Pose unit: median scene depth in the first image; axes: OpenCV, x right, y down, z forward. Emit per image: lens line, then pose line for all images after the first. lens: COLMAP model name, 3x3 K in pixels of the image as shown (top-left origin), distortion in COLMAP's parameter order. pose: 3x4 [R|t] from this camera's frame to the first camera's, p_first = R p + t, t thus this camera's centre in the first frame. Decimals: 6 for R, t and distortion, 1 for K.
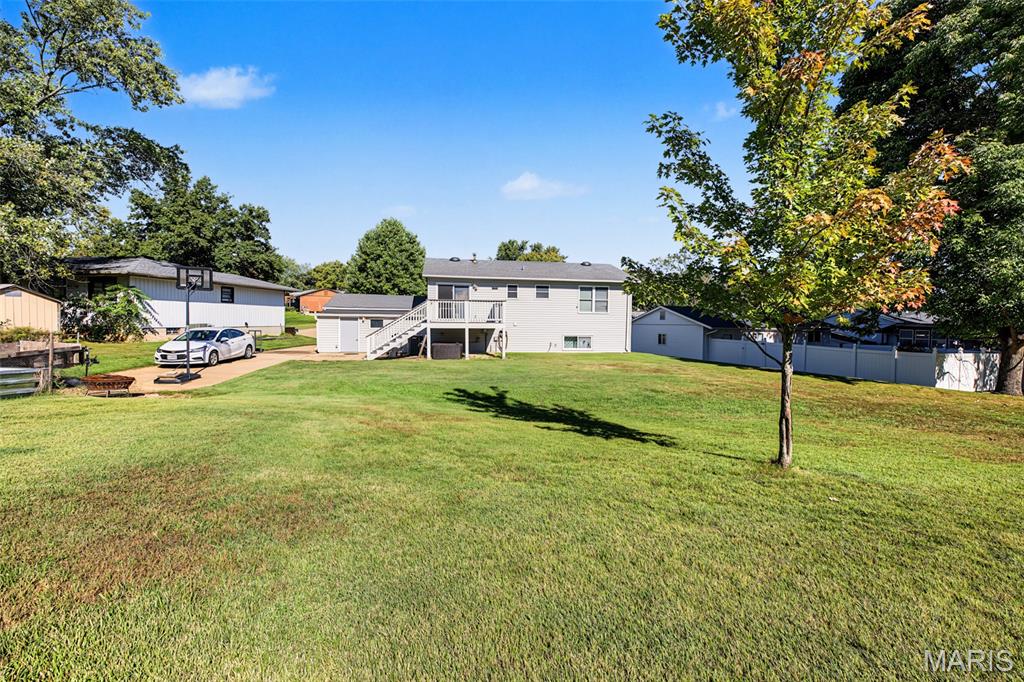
lens RADIAL K [[438.3, 0, 510.7], [0, 438.3, 336.2], [0, 0, 1]] dist [0.010741, -0.000204]
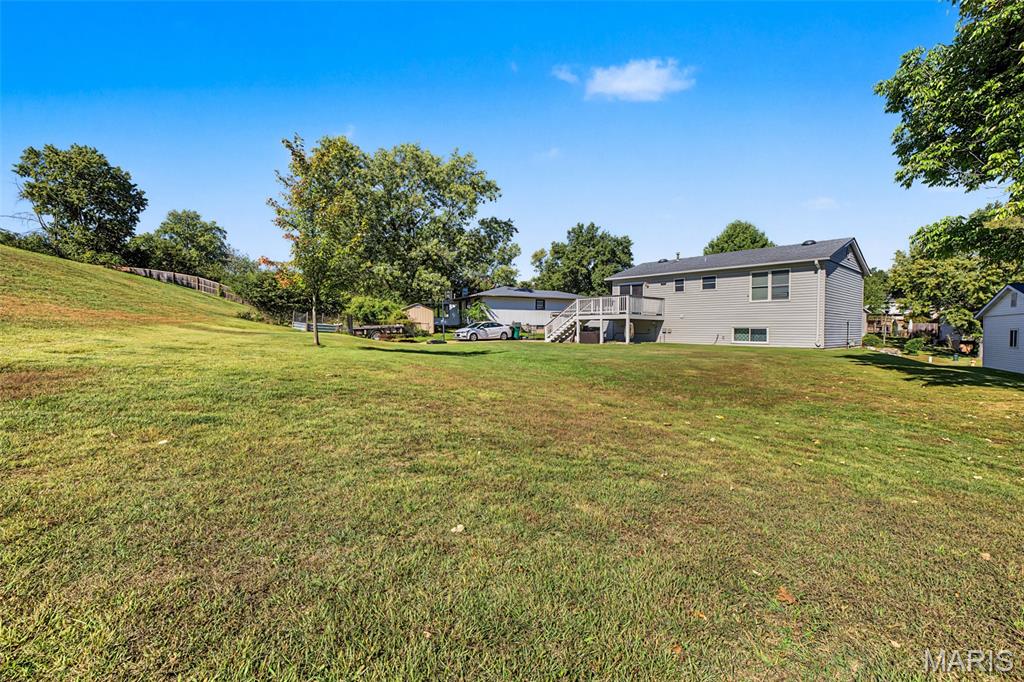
lens RADIAL K [[438.3, 0, 510.7], [0, 438.3, 336.2], [0, 0, 1]] dist [0.010741, -0.000204]
pose [[0.533572, 0.005769, -0.845735, 0.669422], [-0.031422, 0.999422, -0.013006, 0.044905], [0.845170, 0.033514, 0.533445, 0.102862]]
